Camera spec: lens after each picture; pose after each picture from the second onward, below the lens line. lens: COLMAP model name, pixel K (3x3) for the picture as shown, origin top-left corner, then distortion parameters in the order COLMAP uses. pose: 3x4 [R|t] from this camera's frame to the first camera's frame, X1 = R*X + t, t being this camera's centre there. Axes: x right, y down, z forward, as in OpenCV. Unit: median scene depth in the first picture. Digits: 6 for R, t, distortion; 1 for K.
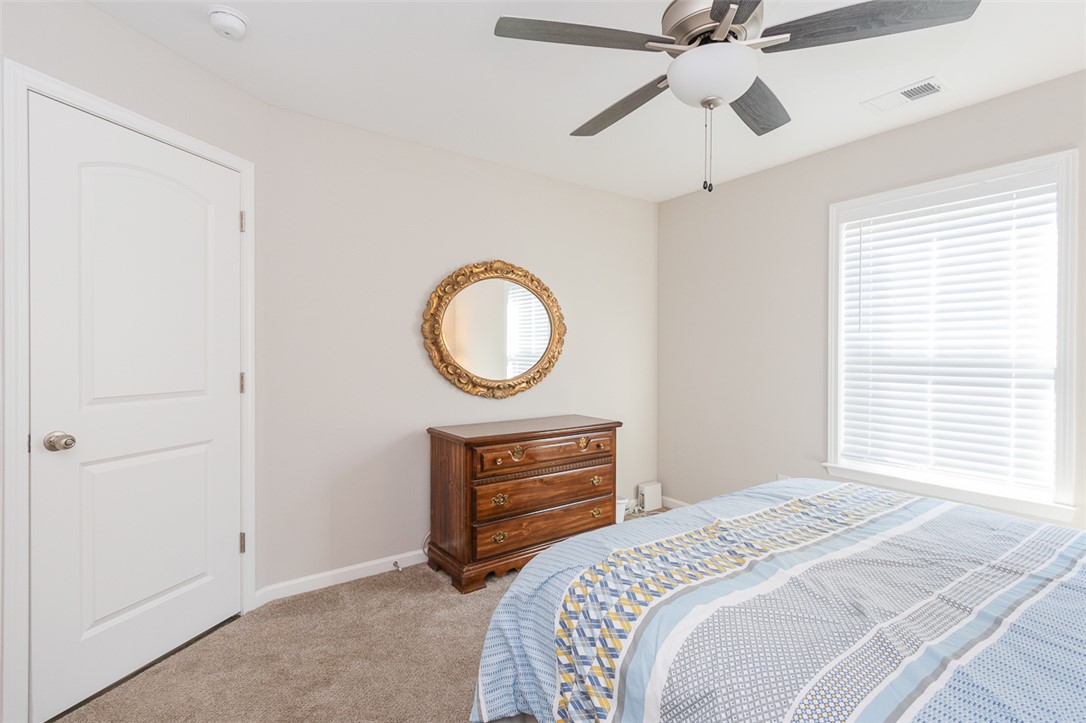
lens RADIAL K [[500.2, 0, 550.9], [0, 500.2, 359.0], [0, 0, 1]] dist [0.000356, -0.000253]
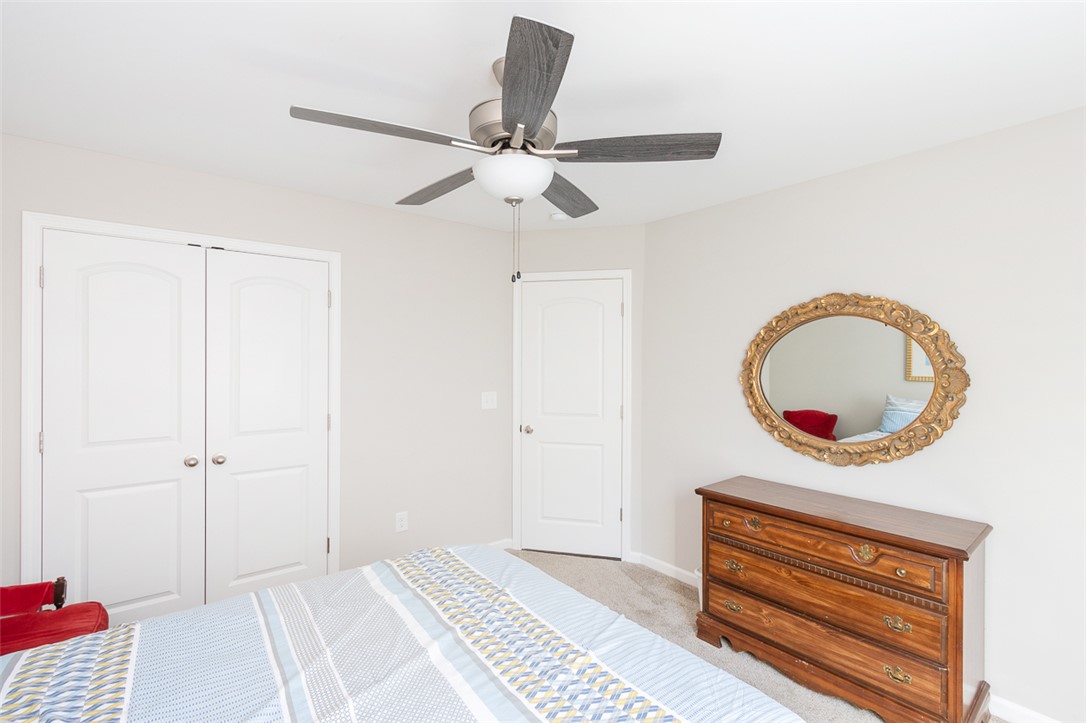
lens RADIAL K [[500.2, 0, 550.9], [0, 500.2, 359.0], [0, 0, 1]] dist [0.000356, -0.000253]
pose [[0.052146, 0.000414, -0.998639, 0.762597], [-0.018728, 0.999824, -0.000563, -0.092184], [0.998464, 0.018732, 0.052145, 0.566155]]
